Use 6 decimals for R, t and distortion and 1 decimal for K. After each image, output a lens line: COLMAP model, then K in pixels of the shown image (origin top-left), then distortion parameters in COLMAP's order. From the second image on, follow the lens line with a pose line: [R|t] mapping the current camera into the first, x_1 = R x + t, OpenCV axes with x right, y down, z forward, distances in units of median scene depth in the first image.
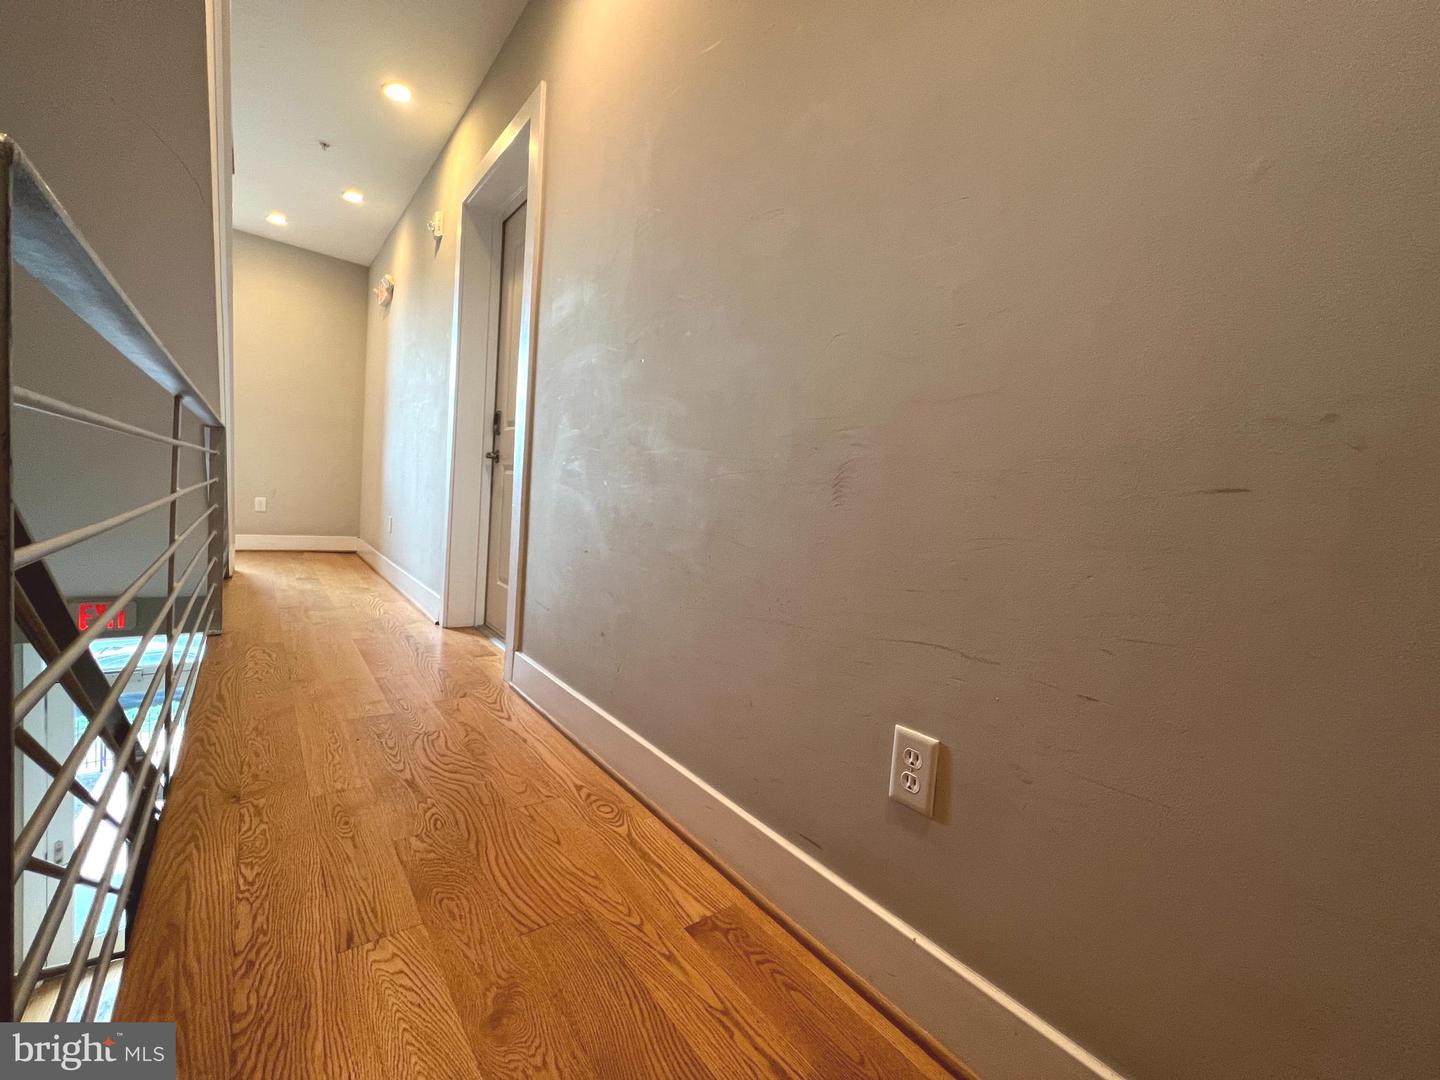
lens RADIAL K [[575.7, 0, 713.0], [0, 575.7, 537.0], [0, 0, 1]] dist [-0.002145, 0.000851]
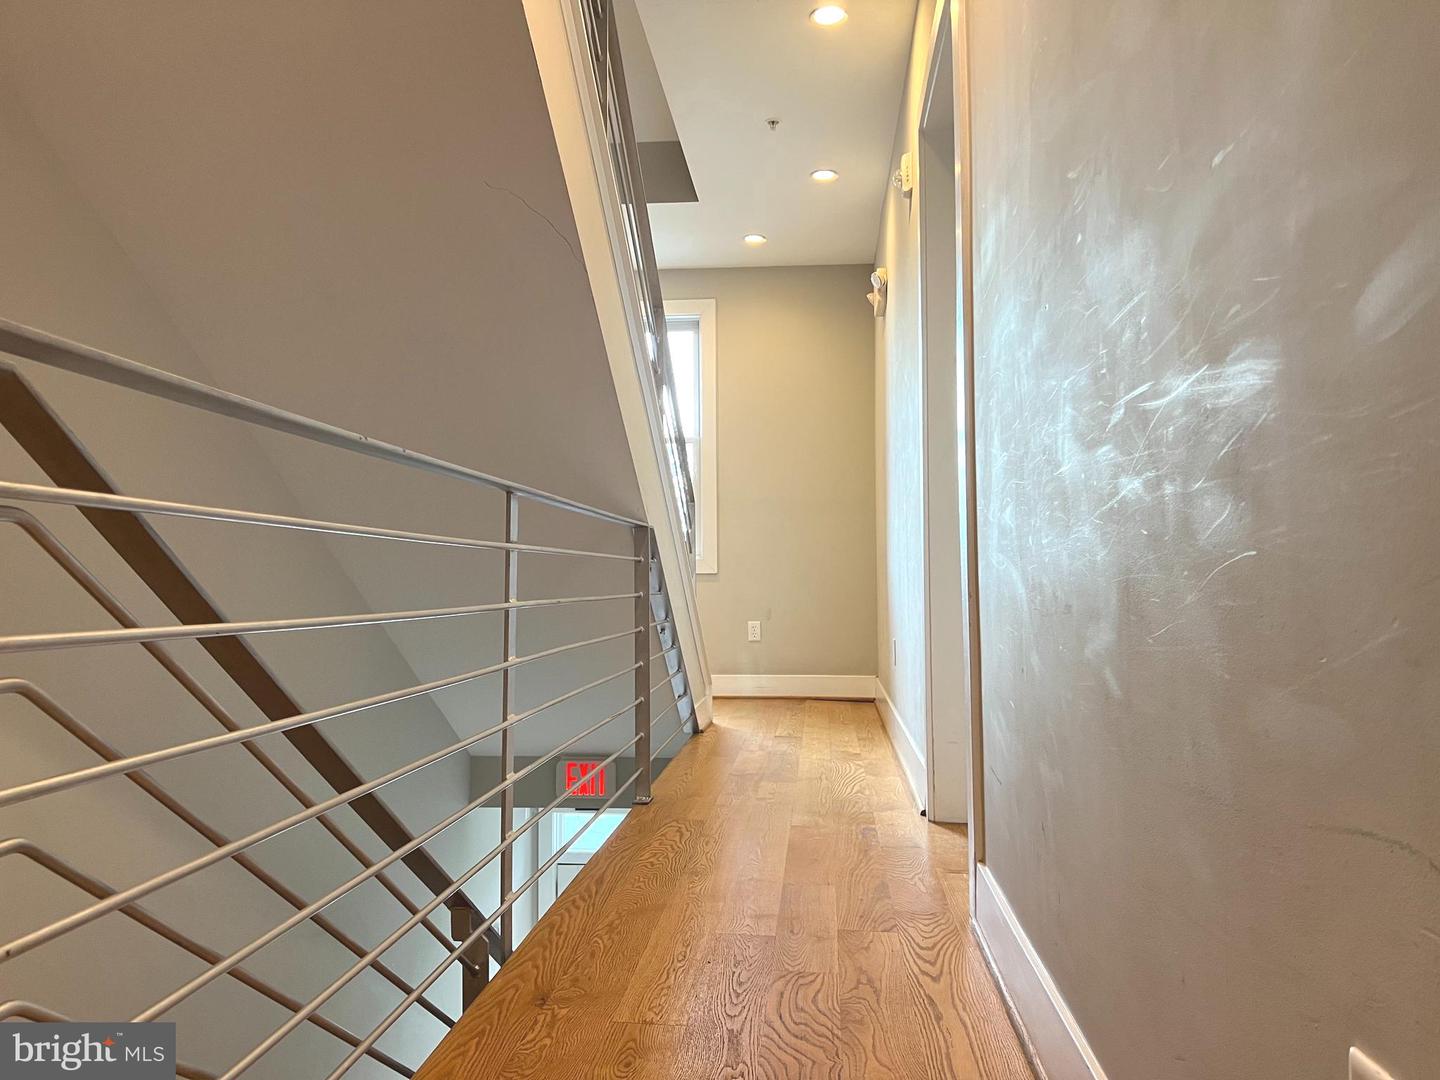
lens RADIAL K [[1077.9, 0, 720.0], [0, 1077.9, 540.0], [0, 0, 1]] dist [0.056418, -0.073268]
pose [[0.711427, -0.107295, -0.694521, 0.268057], [0.013438, 0.990172, -0.139205, 0.037579], [0.702632, 0.089701, 0.705877, 0.066924]]
